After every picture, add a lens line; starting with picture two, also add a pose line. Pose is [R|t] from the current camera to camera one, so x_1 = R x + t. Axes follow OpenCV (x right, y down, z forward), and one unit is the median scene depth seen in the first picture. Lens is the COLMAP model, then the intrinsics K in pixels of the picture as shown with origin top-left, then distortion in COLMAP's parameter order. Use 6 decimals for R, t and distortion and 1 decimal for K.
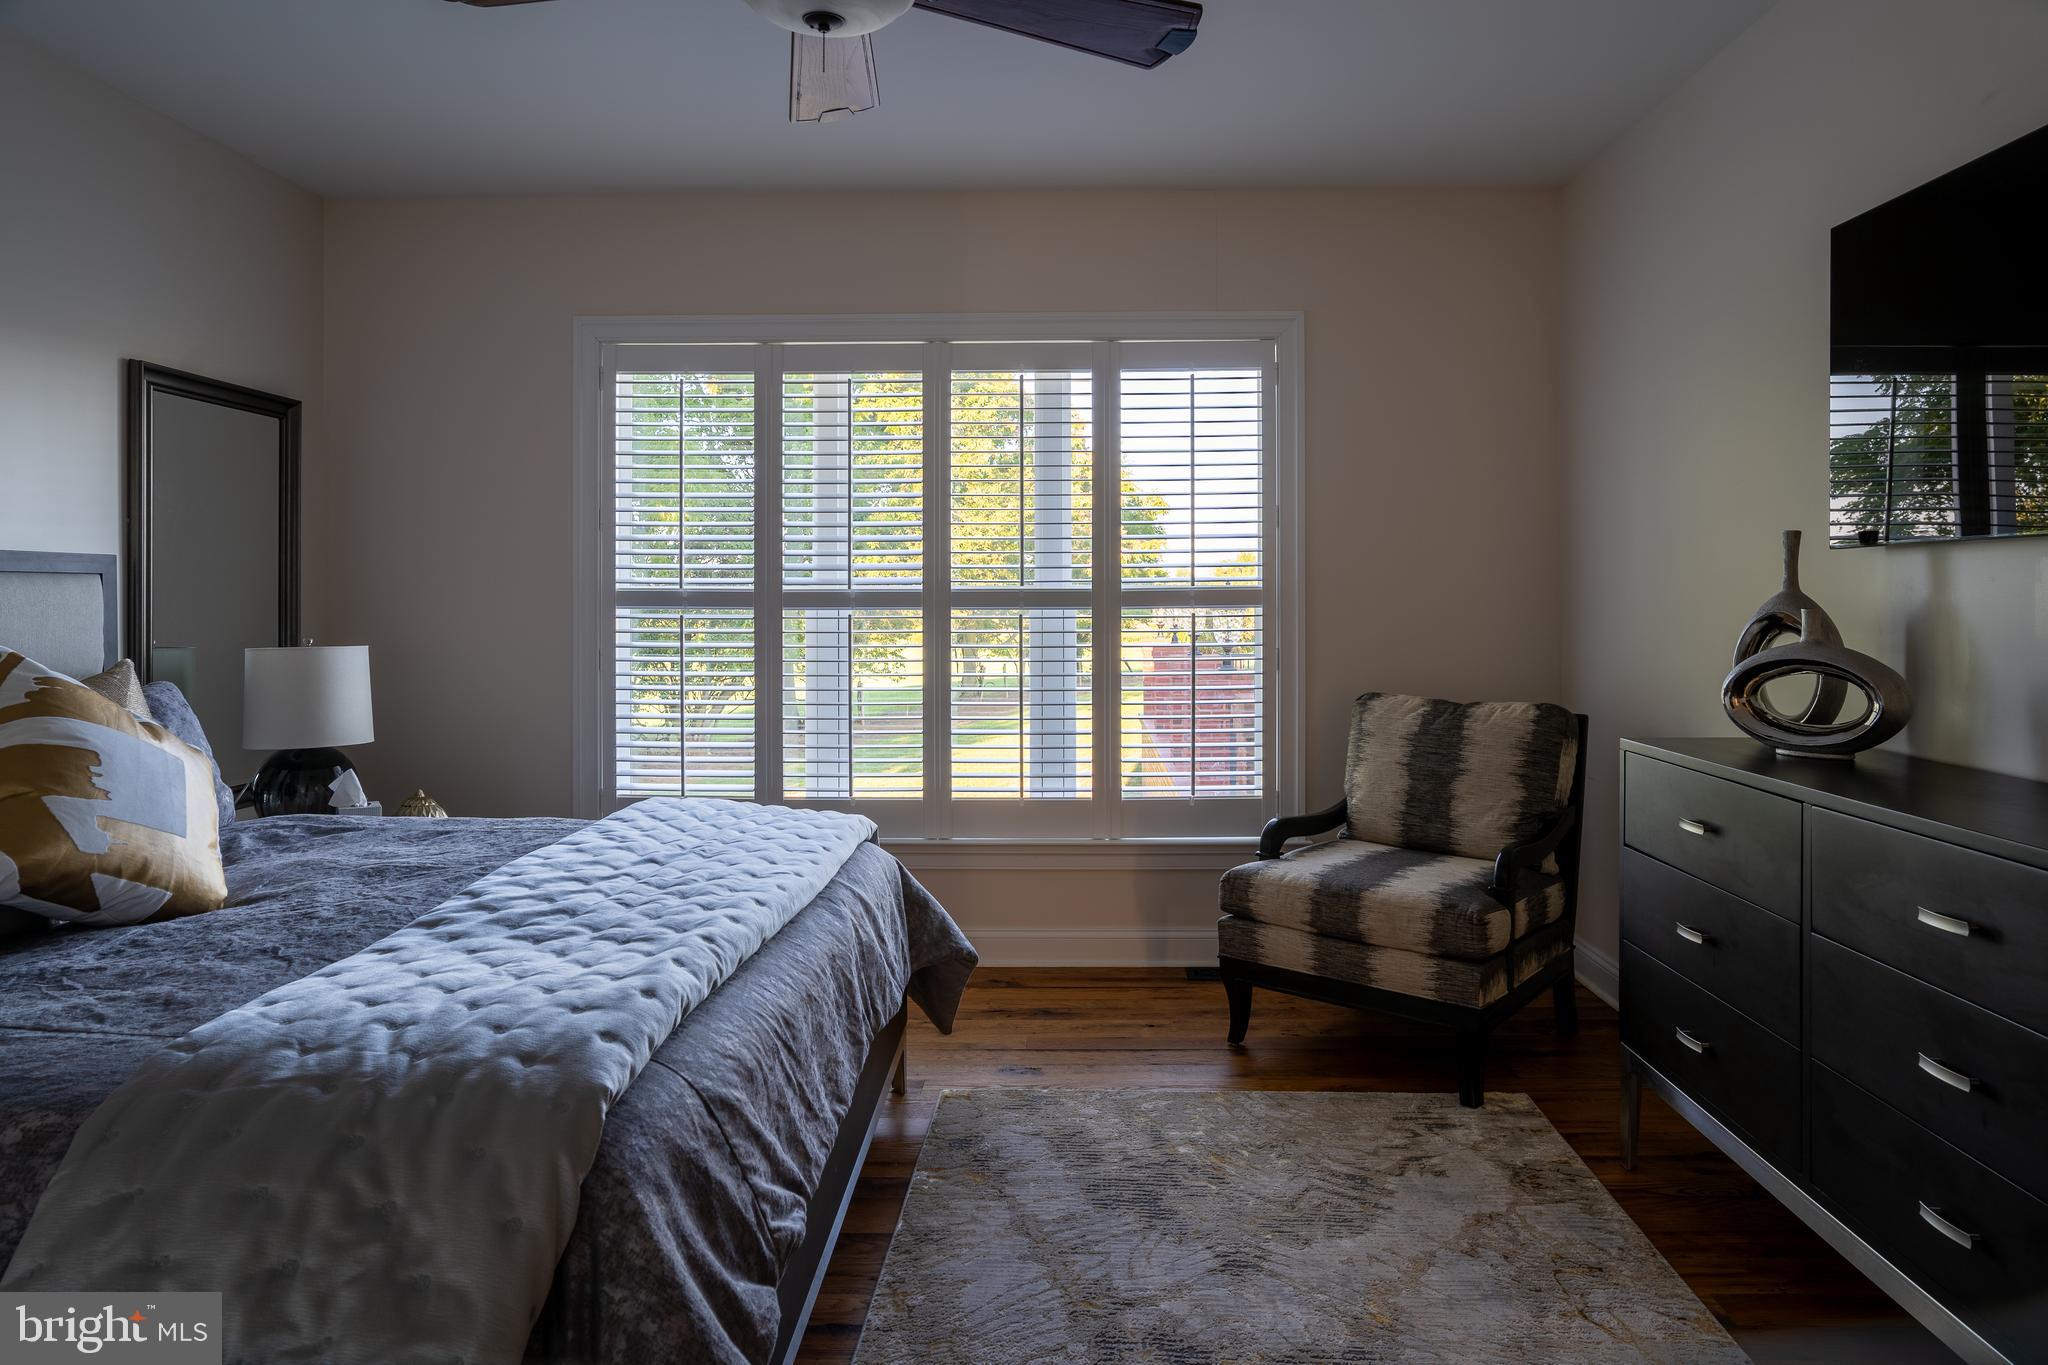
lens RADIAL K [[1280.3, 0, 1028.3], [0, 1280.3, 643.7], [0, 0, 1]] dist [-0.056079, 0.051527]
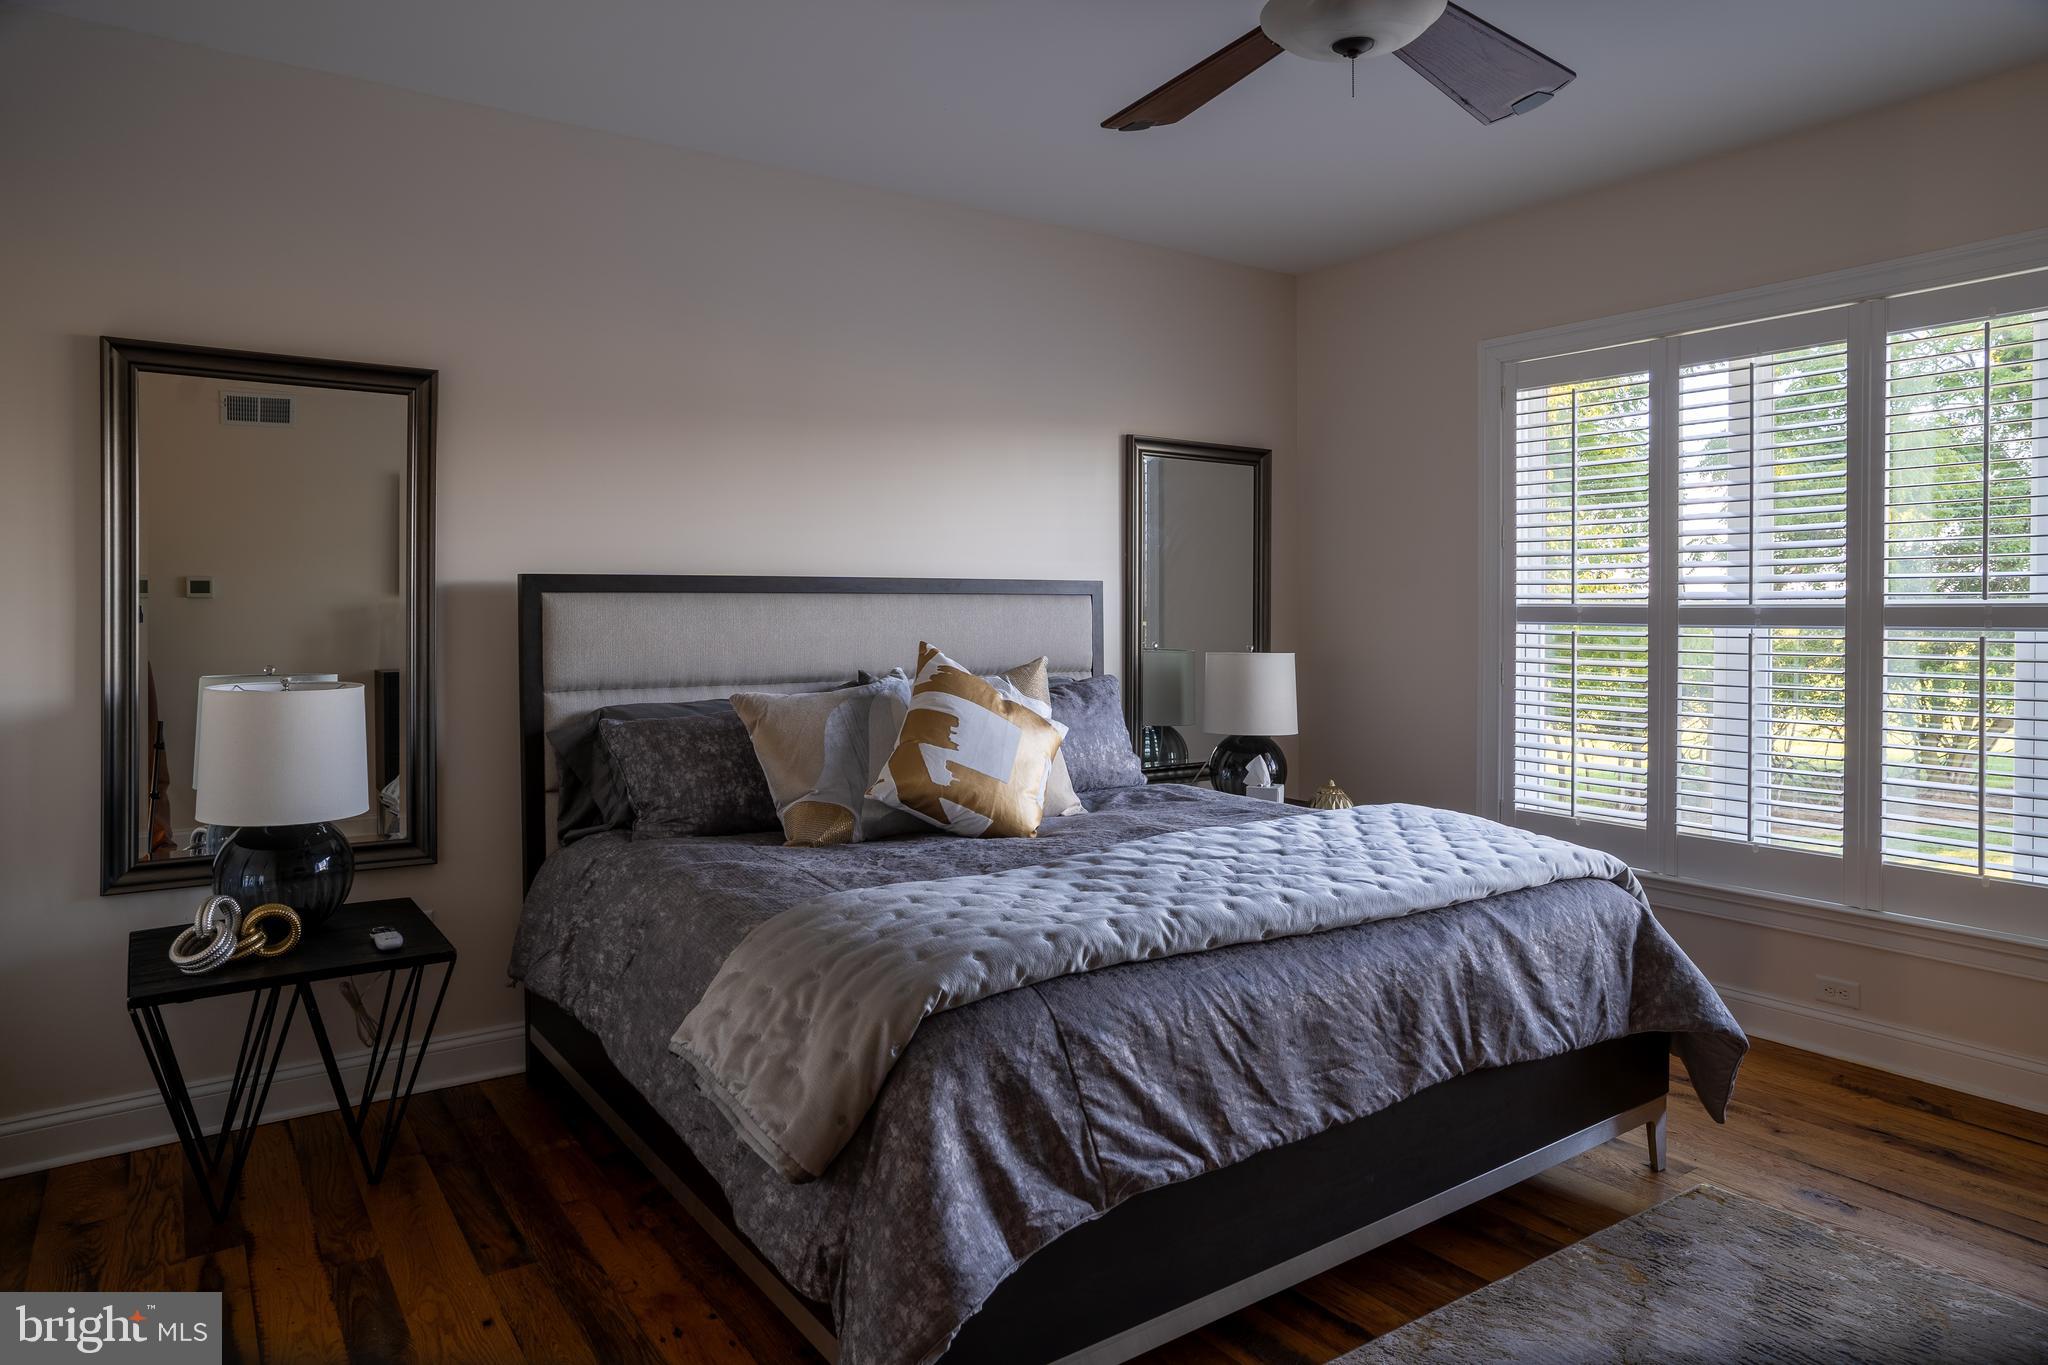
lens RADIAL K [[1251.7, 0, 1026.0], [0, 1251.7, 677.2], [0, 0, 1]] dist [-0.049298, 0.048964]
pose [[0.594937, 0.043577, -0.802590, 0.275918], [-0.029822, 0.999038, 0.032137, -0.006153], [0.803219, 0.004816, 0.595665, 0.109537]]
